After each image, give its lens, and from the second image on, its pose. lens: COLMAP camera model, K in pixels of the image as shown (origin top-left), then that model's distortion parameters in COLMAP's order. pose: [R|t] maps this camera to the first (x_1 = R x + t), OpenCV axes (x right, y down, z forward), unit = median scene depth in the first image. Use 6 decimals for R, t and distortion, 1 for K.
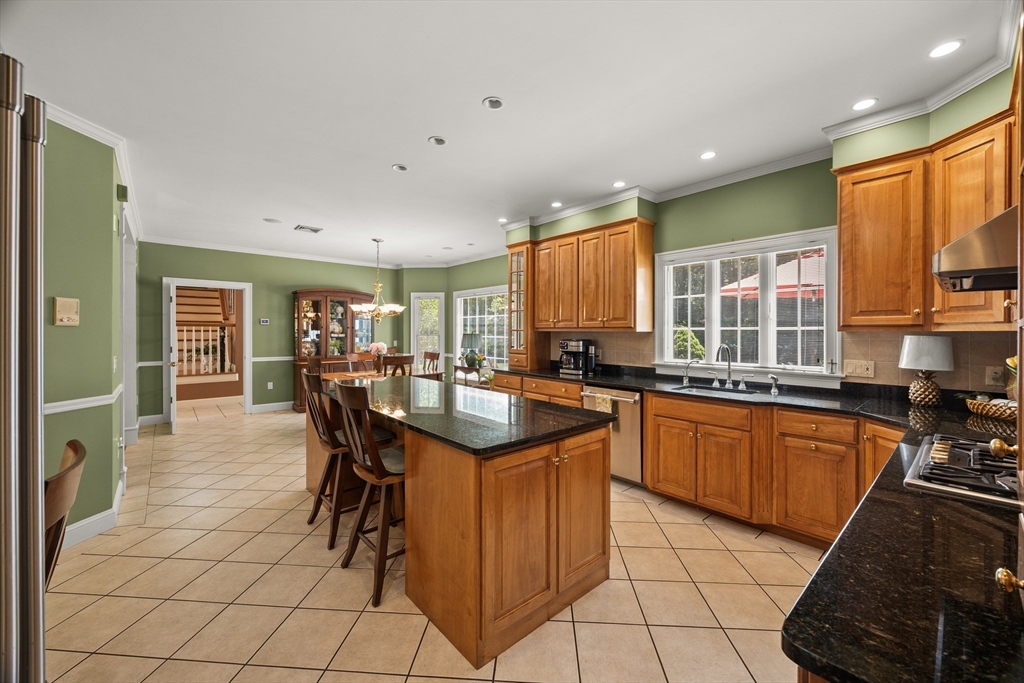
lens RADIAL K [[395.3, 0, 512.0], [0, 395.3, 341.5], [0, 0, 1]] dist [0.000398, 0.000085]
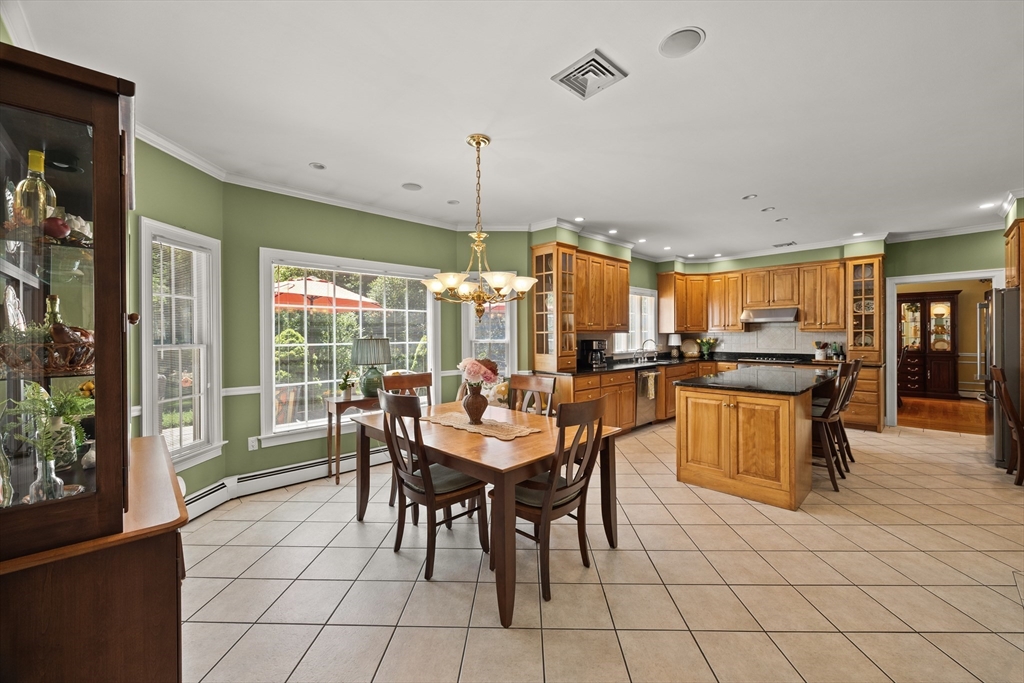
lens RADIAL K [[407.3, 0, 511.5], [0, 407.3, 336.6], [0, 0, 1]] dist [0.000321, -0.000122]
pose [[-0.044067, -0.008418, 0.998993, -0.694419], [0.030546, 0.999486, 0.009769, -0.022202], [-0.998561, 0.030946, -0.043787, 0.827928]]
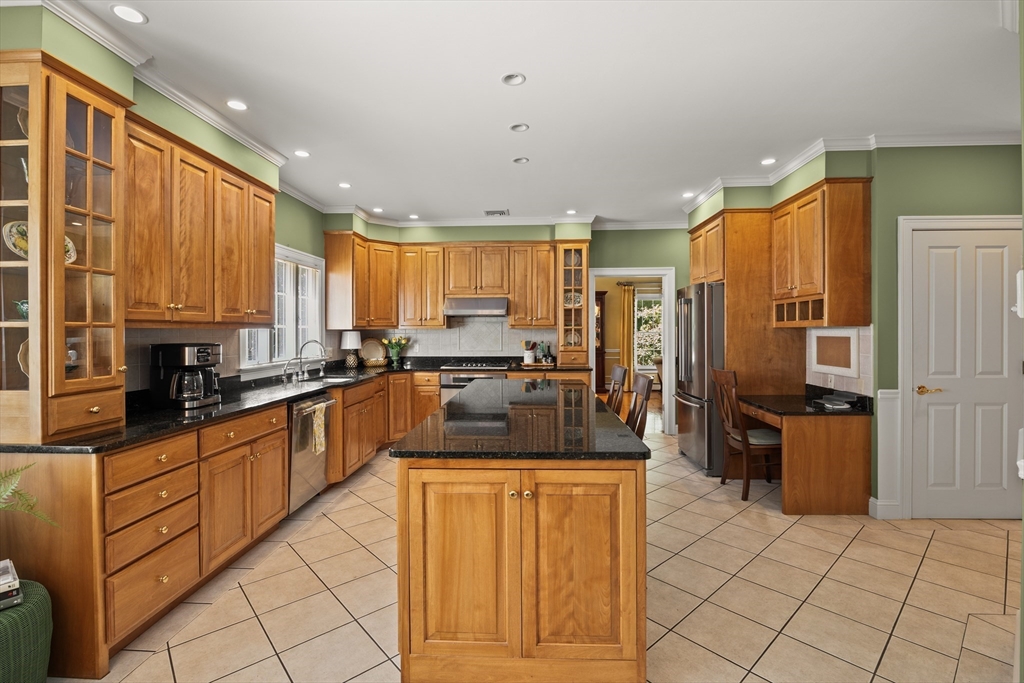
lens RADIAL K [[463.9, 0, 514.7], [0, 463.9, 331.5], [0, 0, 1]] dist [-0.011338, 0.000404]
pose [[-0.720228, -0.003193, 0.693730, -0.379343], [0.017416, 0.999591, 0.022682, -0.017712], [-0.693519, 0.028418, -0.719878, 0.721549]]
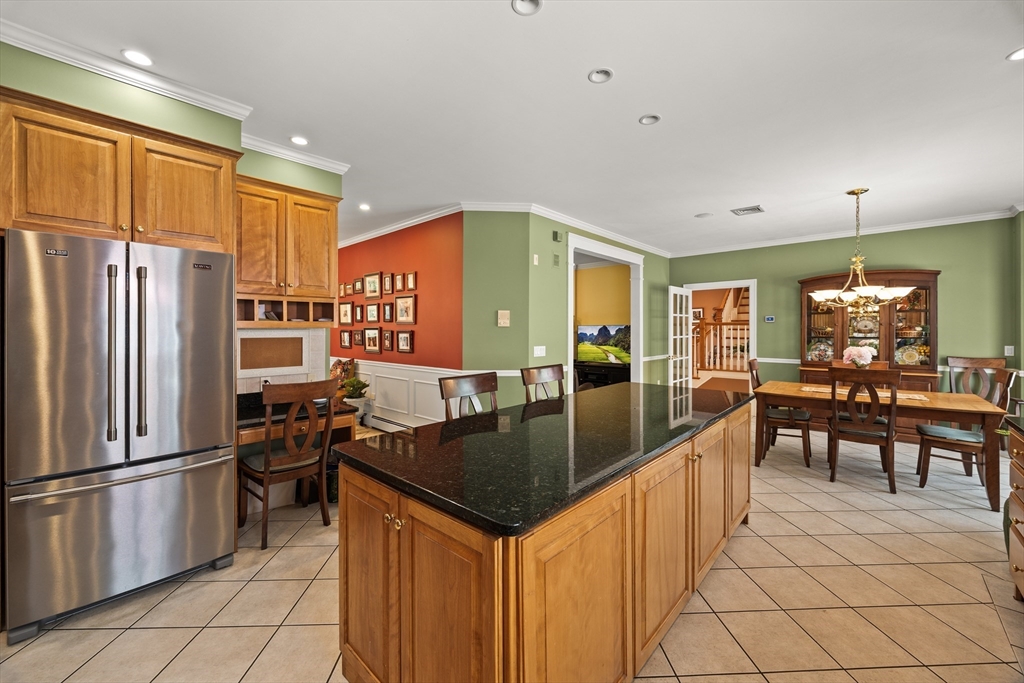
lens RADIAL K [[399.3, 0, 509.5], [0, 399.3, 332.6], [0, 0, 1]] dist [-0.003989, -0.000179]
pose [[0.105410, 0.001932, -0.994427, 0.217664], [-0.021890, 0.999760, -0.000378, -0.004789], [0.994188, 0.021807, 0.105427, 0.297262]]
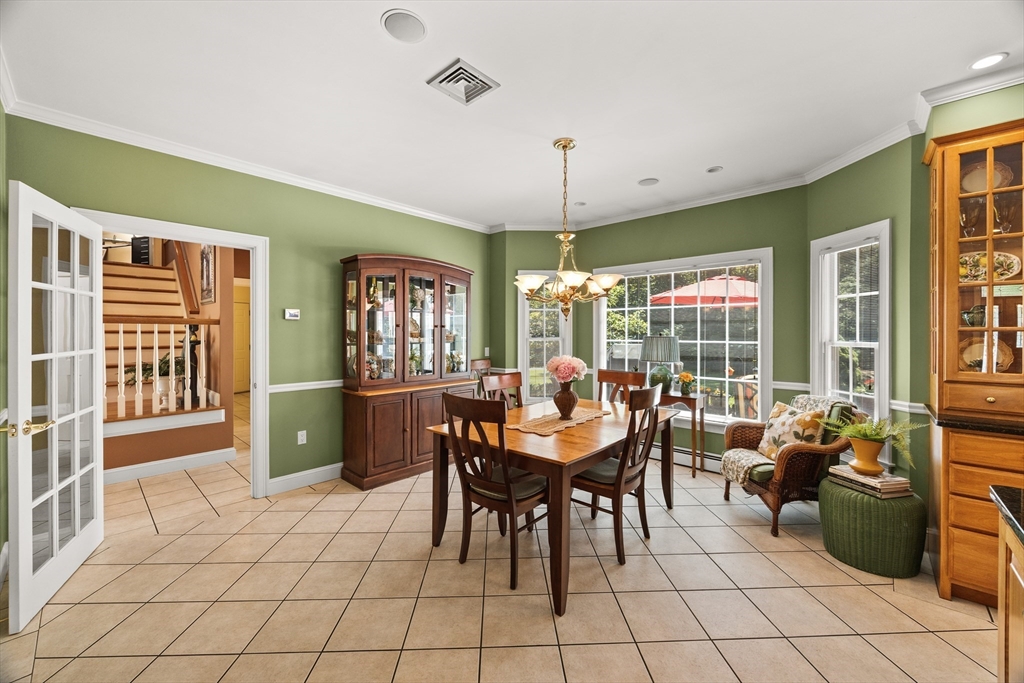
lens RADIAL K [[399.3, 0, 509.5], [0, 399.3, 332.6], [0, 0, 1]] dist [-0.003989, -0.000179]
pose [[0.994976, -0.000926, 0.100110, -0.381261], [0.003502, 0.999667, -0.025558, -0.010865], [-0.100053, 0.025781, 0.994648, 0.437178]]
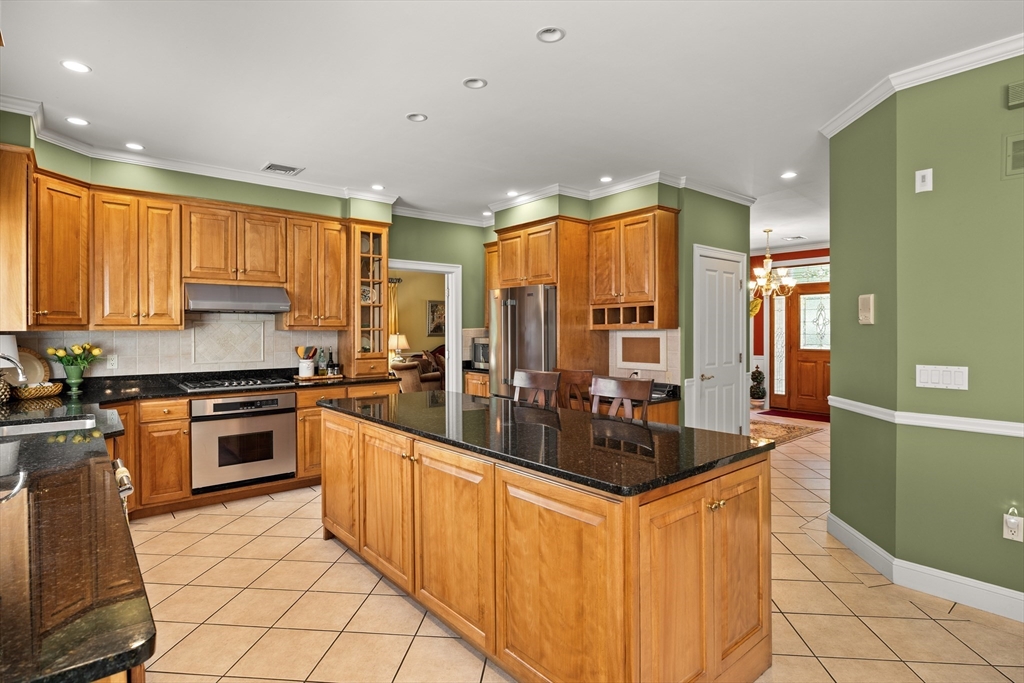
lens RADIAL K [[525.2, 0, 513.8], [0, 525.2, 335.1], [0, 0, 1]] dist [-0.001468, 0.000068]
pose [[-0.999729, -0.000403, 0.023259, -0.113281], [0.000331, 0.999502, 0.031559, -0.019503], [-0.023260, 0.031558, -0.999231, 0.807720]]
